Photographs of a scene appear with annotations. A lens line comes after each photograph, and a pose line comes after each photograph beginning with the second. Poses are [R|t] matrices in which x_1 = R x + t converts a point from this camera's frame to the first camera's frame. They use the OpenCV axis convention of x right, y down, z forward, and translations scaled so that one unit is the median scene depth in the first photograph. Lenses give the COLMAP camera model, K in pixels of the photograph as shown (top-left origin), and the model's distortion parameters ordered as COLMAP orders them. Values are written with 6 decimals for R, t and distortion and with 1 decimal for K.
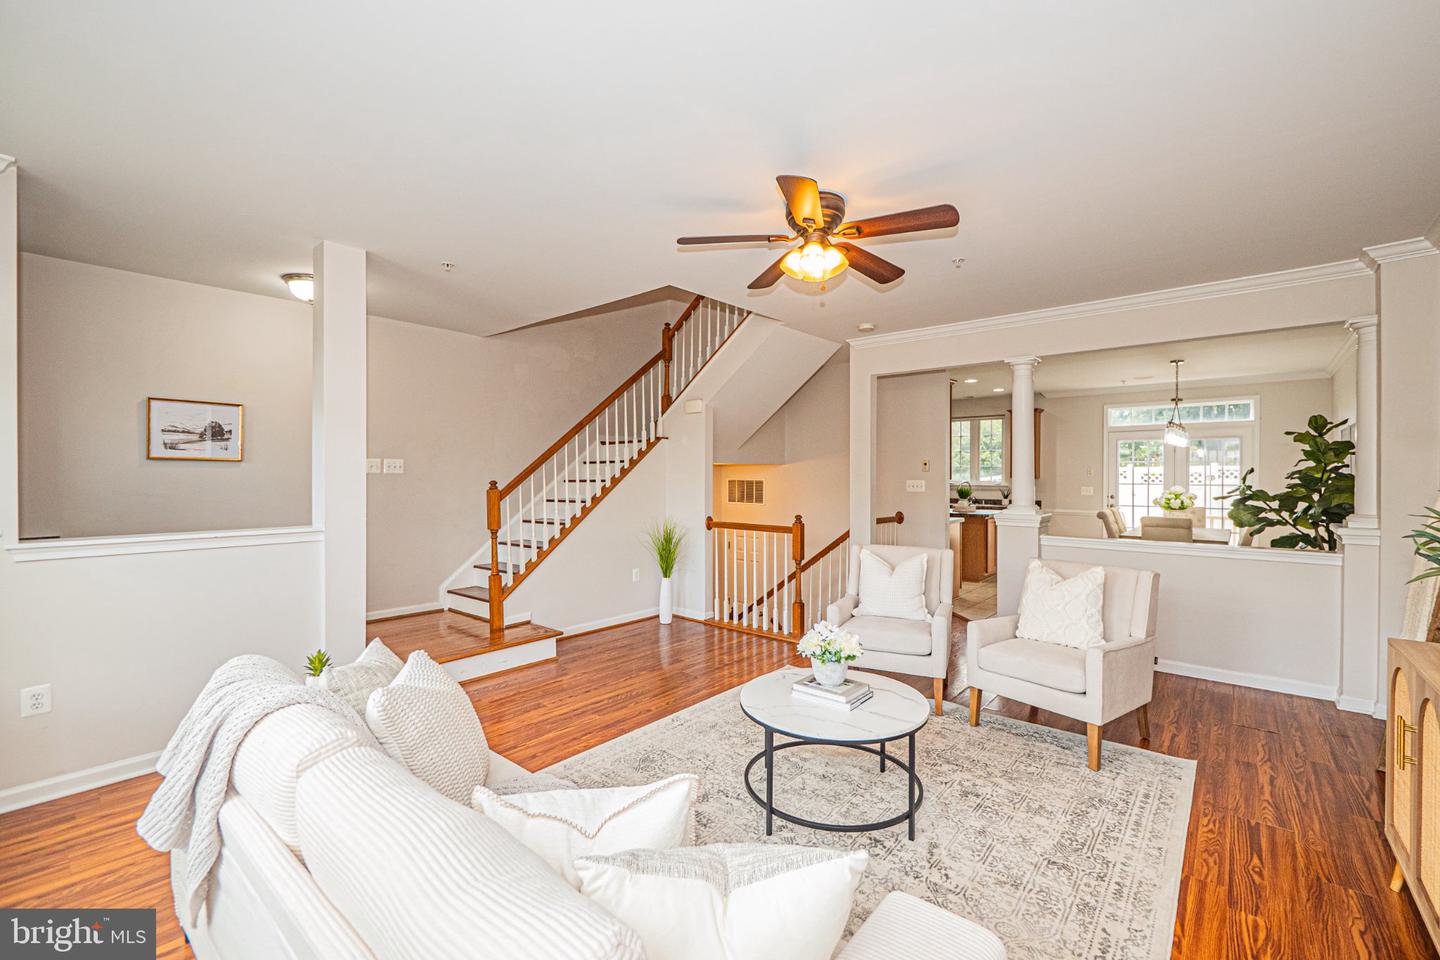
lens RADIAL K [[609.4, 0, 719.3], [0, 609.4, 474.2], [0, 0, 1]] dist [-0.006668, 0.000909]
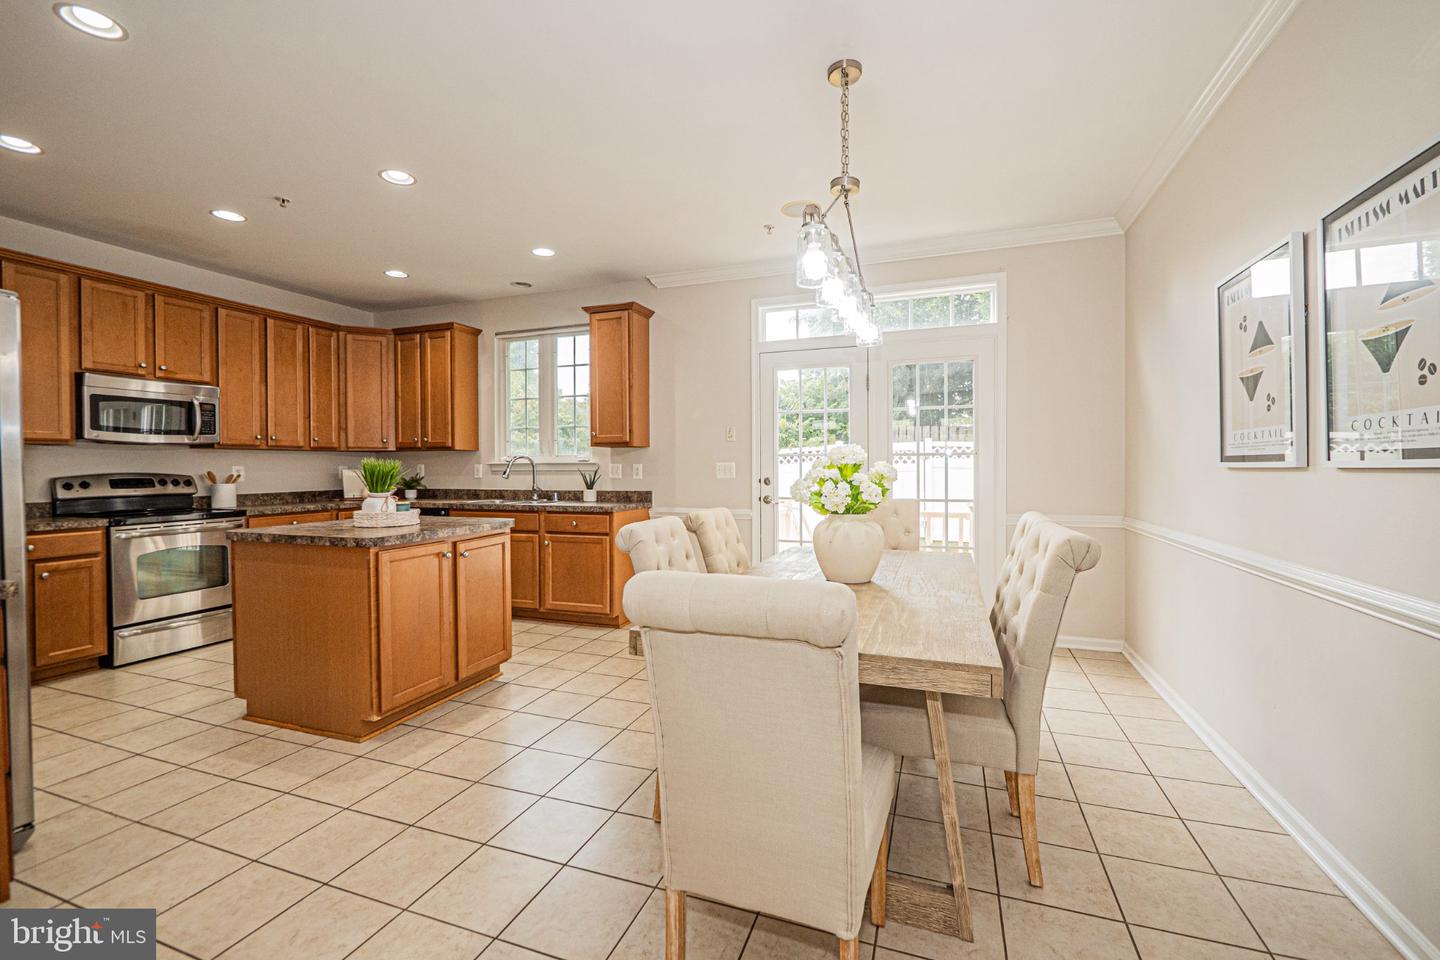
lens RADIAL K [[609.4, 0, 719.3], [0, 609.4, 474.2], [0, 0, 1]] dist [-0.006668, 0.000909]
pose [[0.937612, -0.012424, 0.347462, 0.689731], [0.007971, 0.999867, 0.014243, 0.037993], [-0.347592, -0.010585, 0.937586, 0.854821]]
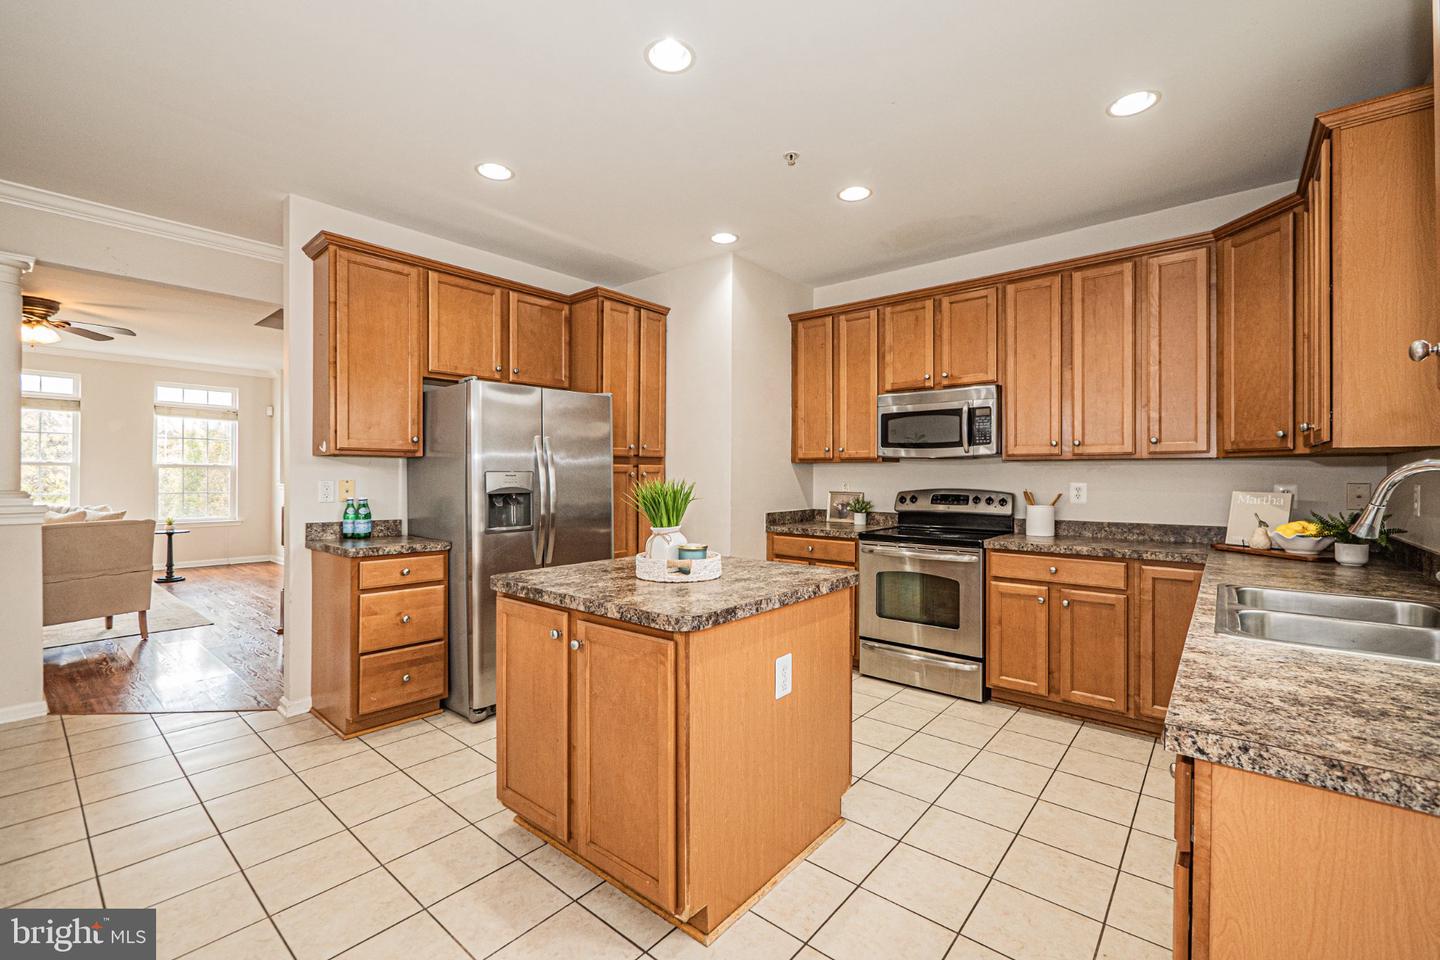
lens RADIAL K [[609.4, 0, 719.3], [0, 609.4, 474.2], [0, 0, 1]] dist [-0.006668, 0.000909]
pose [[0.008814, -0.004629, -0.999950, 0.857894], [-0.001894, 0.999987, -0.004646, 0.032336], [0.999959, 0.001934, 0.008805, 1.232811]]
